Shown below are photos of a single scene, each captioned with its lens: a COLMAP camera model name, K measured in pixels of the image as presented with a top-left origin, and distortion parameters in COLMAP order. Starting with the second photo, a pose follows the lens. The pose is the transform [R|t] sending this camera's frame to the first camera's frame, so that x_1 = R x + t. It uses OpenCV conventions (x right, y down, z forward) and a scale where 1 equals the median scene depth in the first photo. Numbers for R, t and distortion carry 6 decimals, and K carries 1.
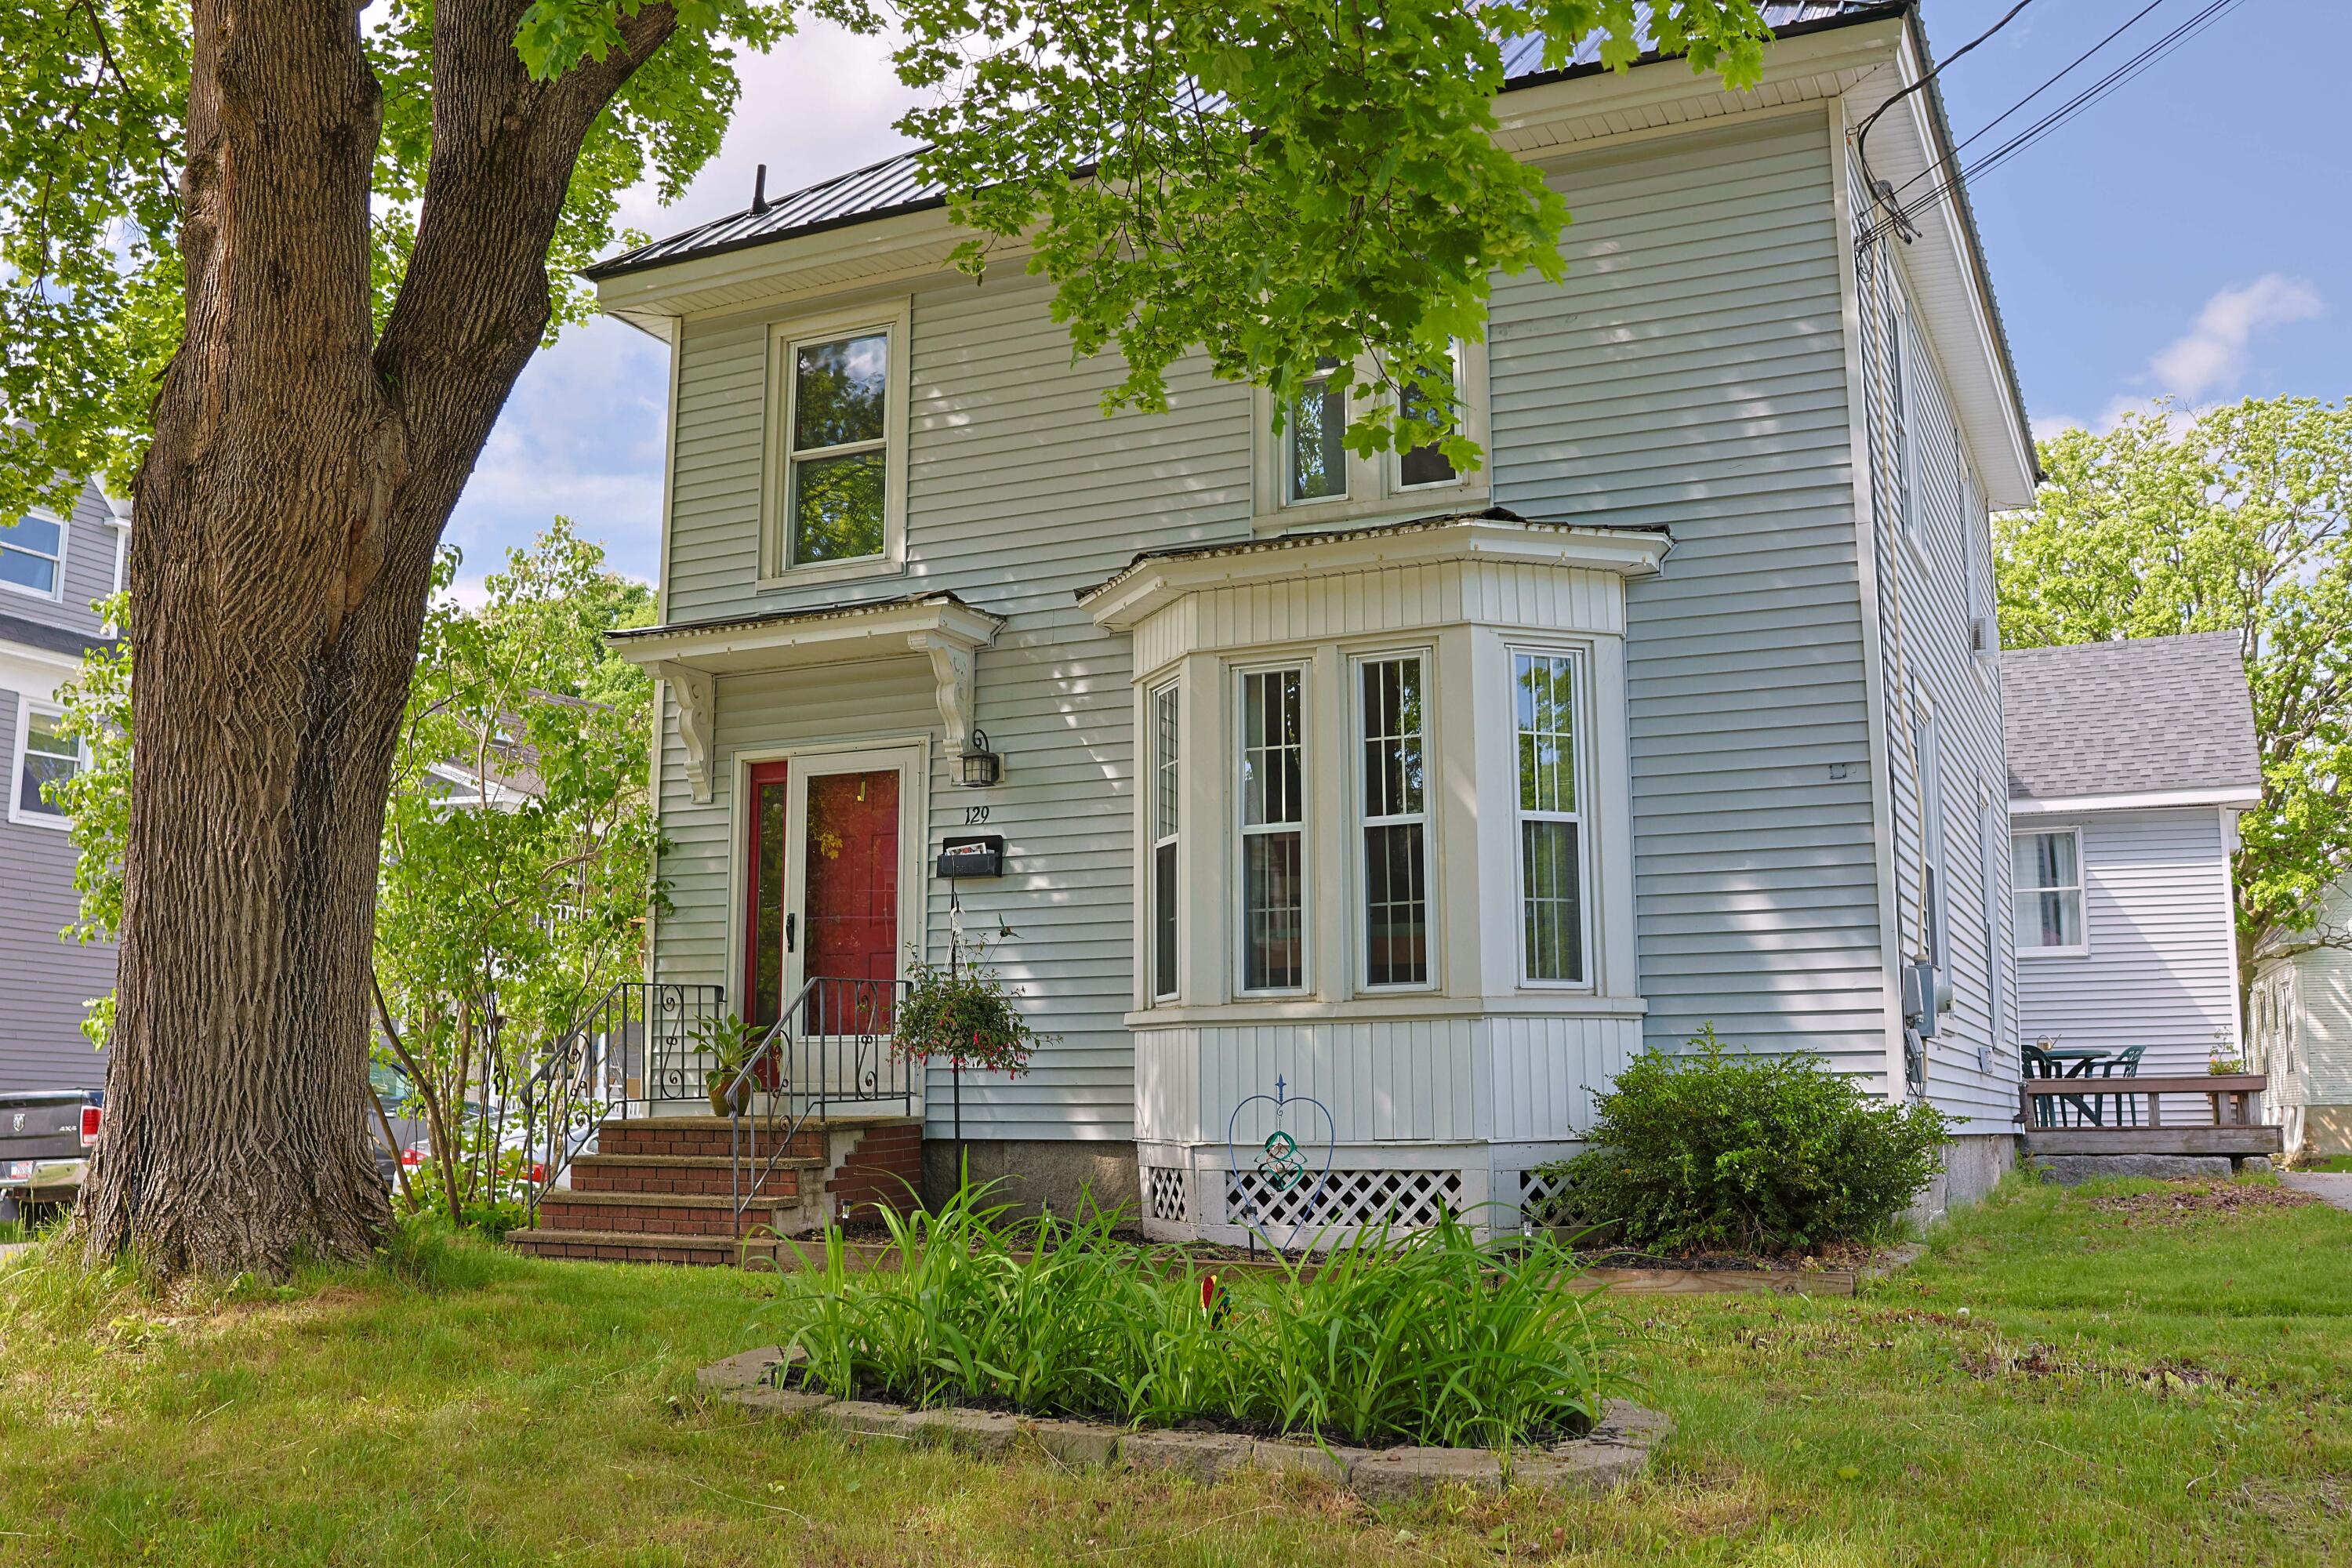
lens RADIAL K [[2159.0, 0, 1229.7], [0, 2159.0, 779.2], [0, 0, 1]] dist [-0.047807, 0.002355]
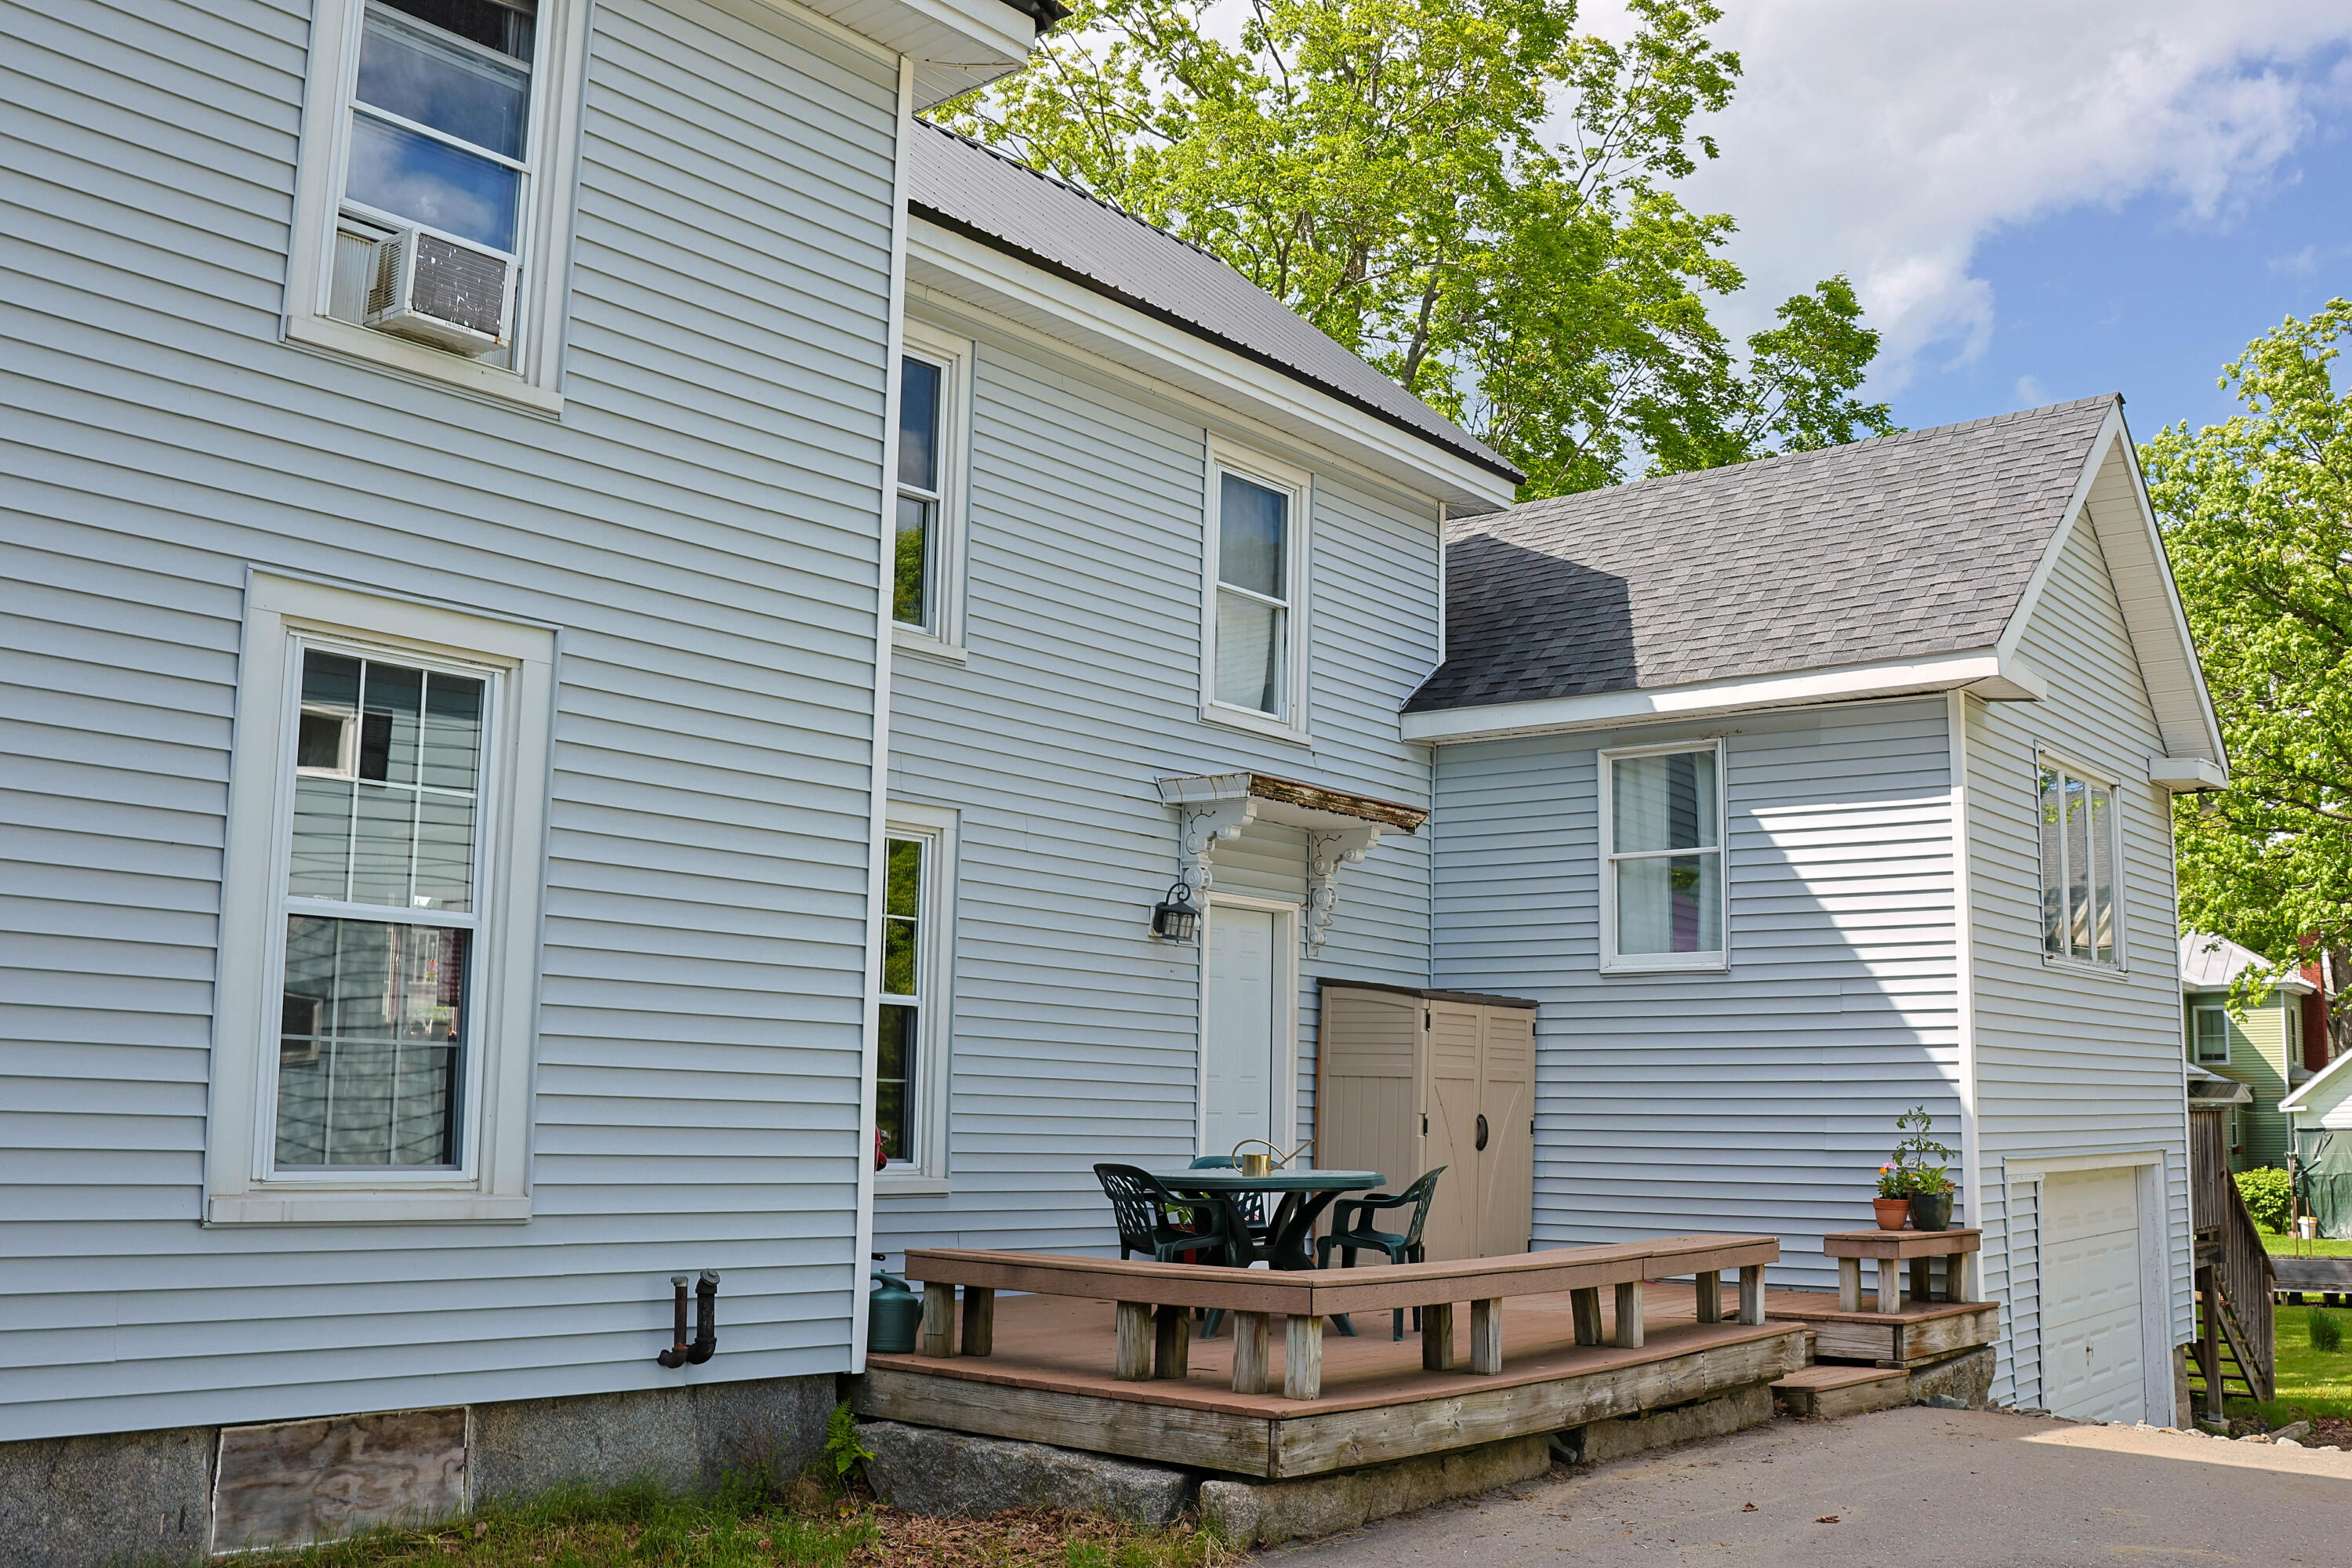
lens RADIAL K [[2130.7, 0, 1177.4], [0, 2130.7, 856.1], [0, 0, 1]] dist [-0.135159, 0.003532]
pose [[0.969271, -0.012092, -0.245697, 0.874464], [0.020397, 0.999302, 0.031288, 0.072956], [0.245147, -0.035338, 0.968842, 0.951288]]
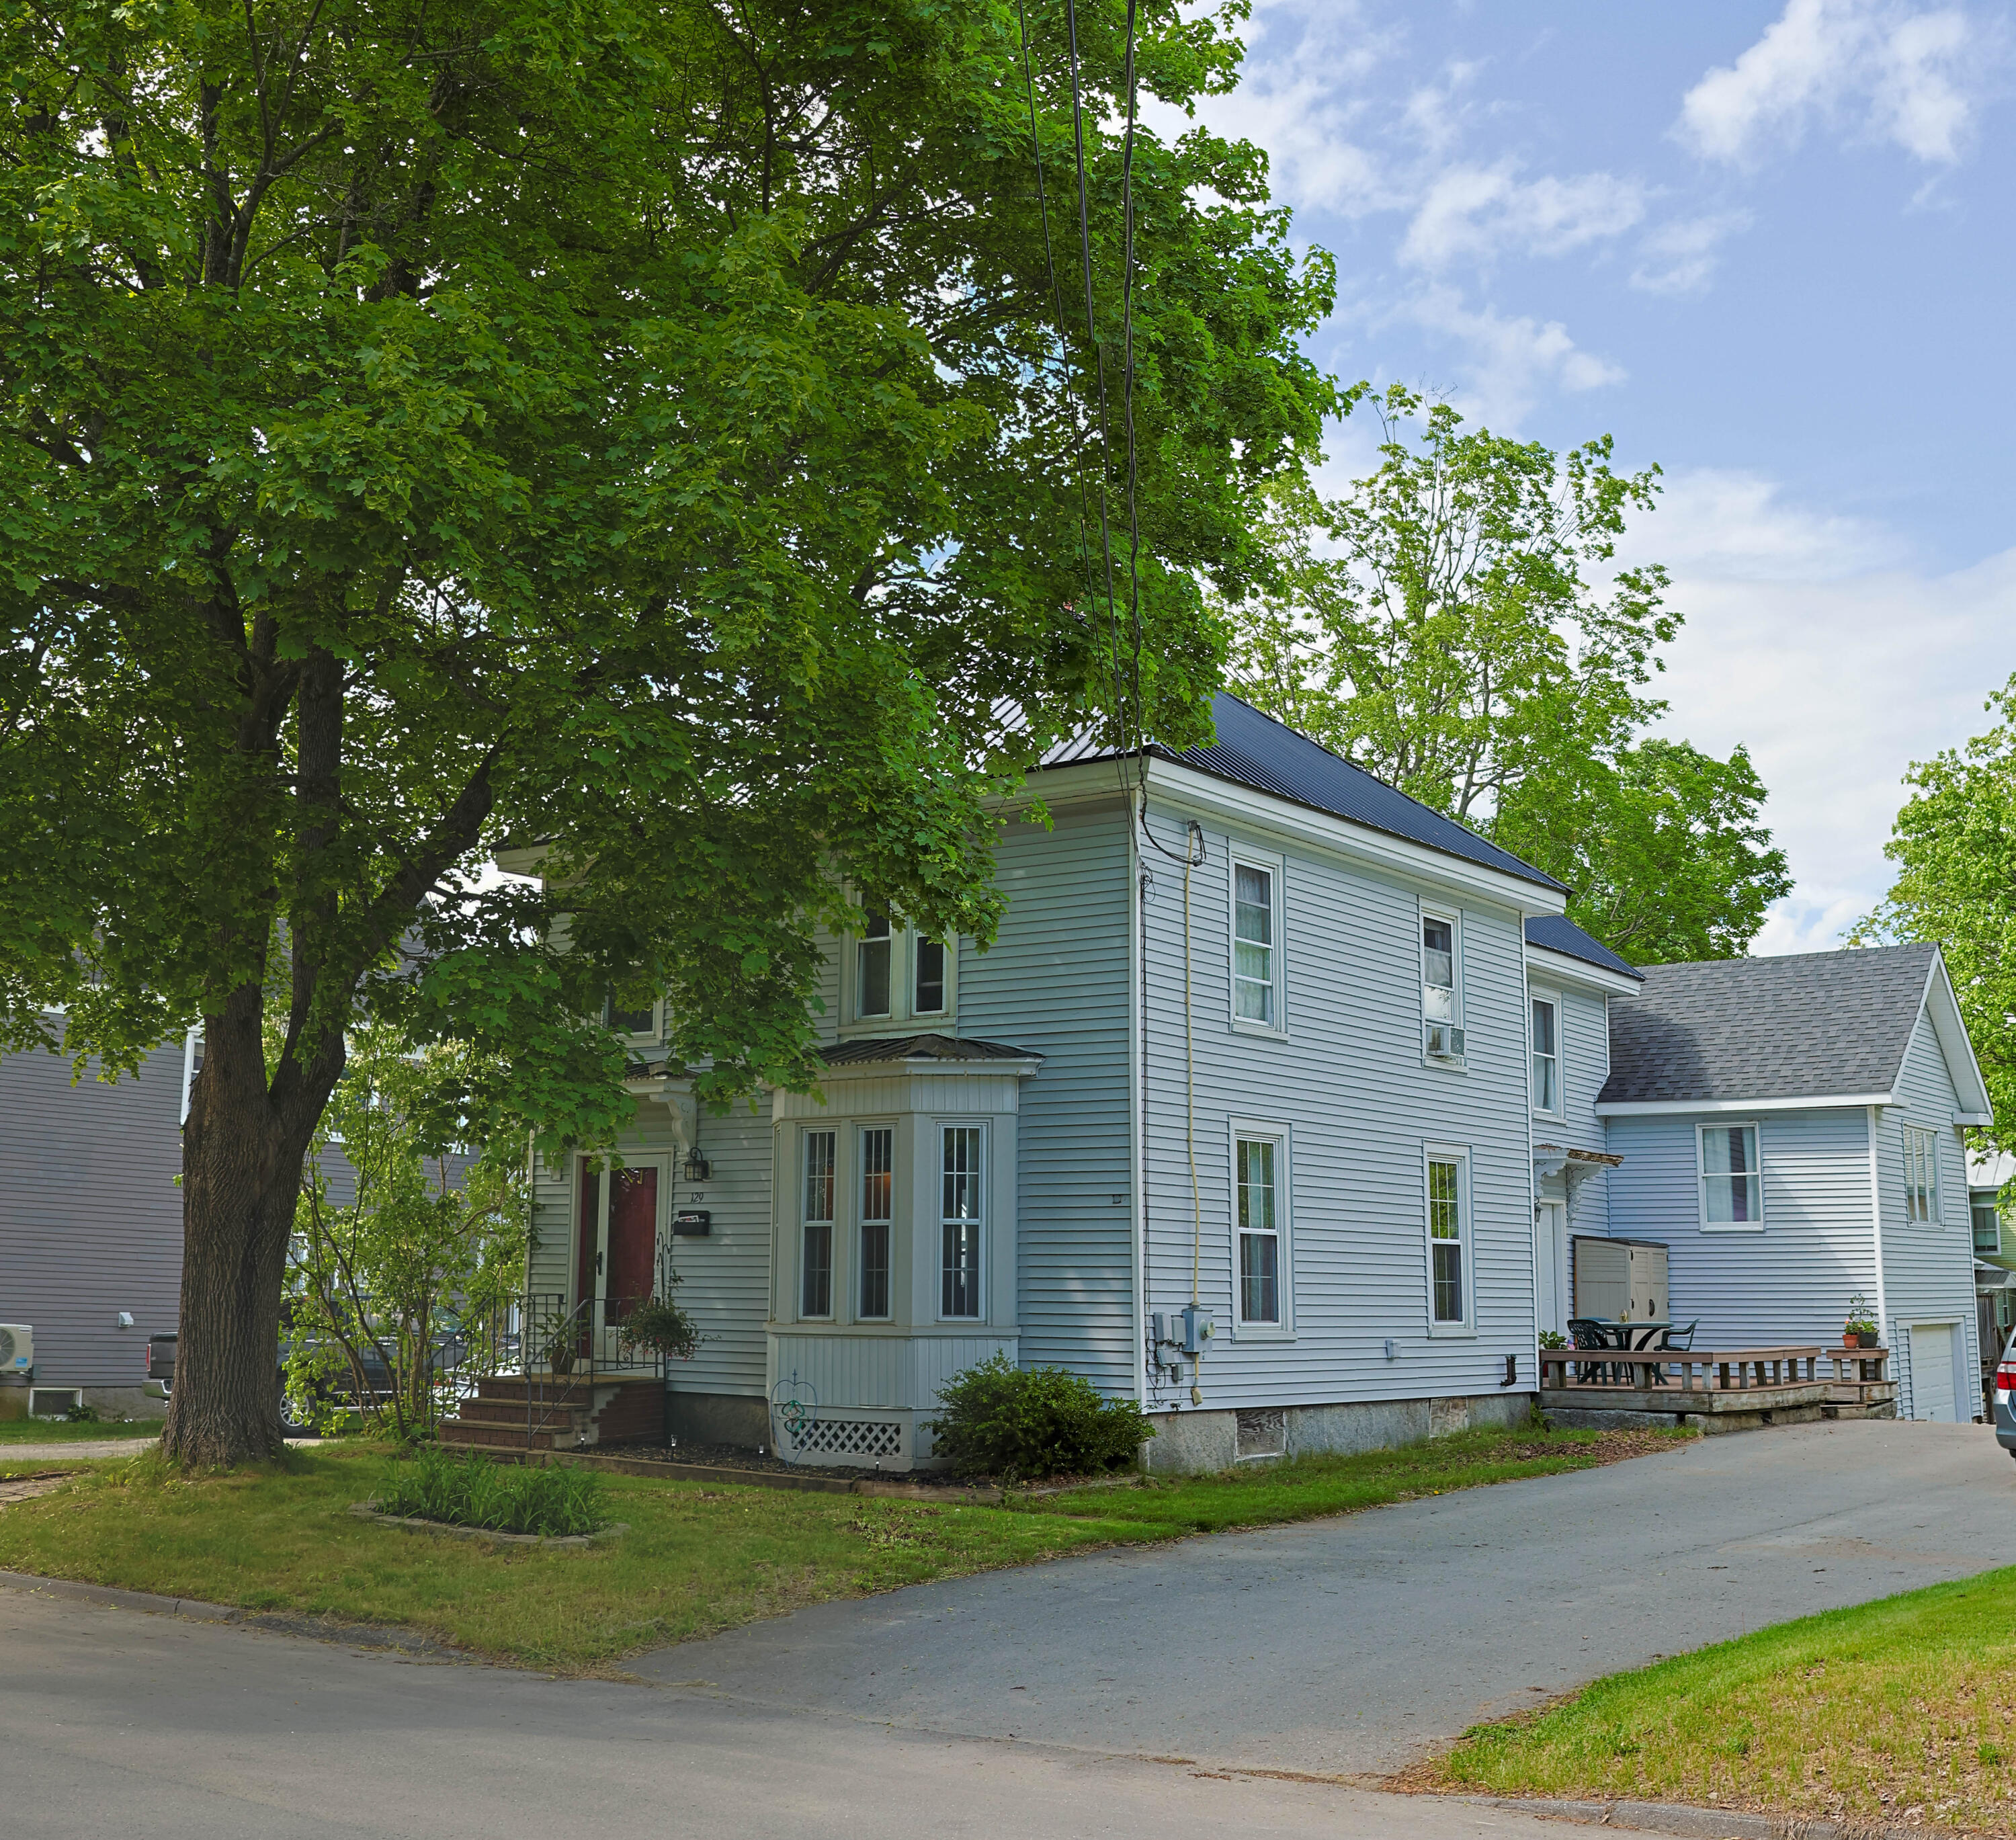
lens RADIAL K [[2260.0, 0, 1008.0], [0, 2260.0, 920.0], [0, 0, 1]] dist [-0.081488, -0.000957]
pose [[0.981155, -0.018477, -0.192336, 0.497846], [0.016436, 0.999791, -0.012198, -0.187805], [0.192521, 0.008807, 0.981253, -0.724906]]
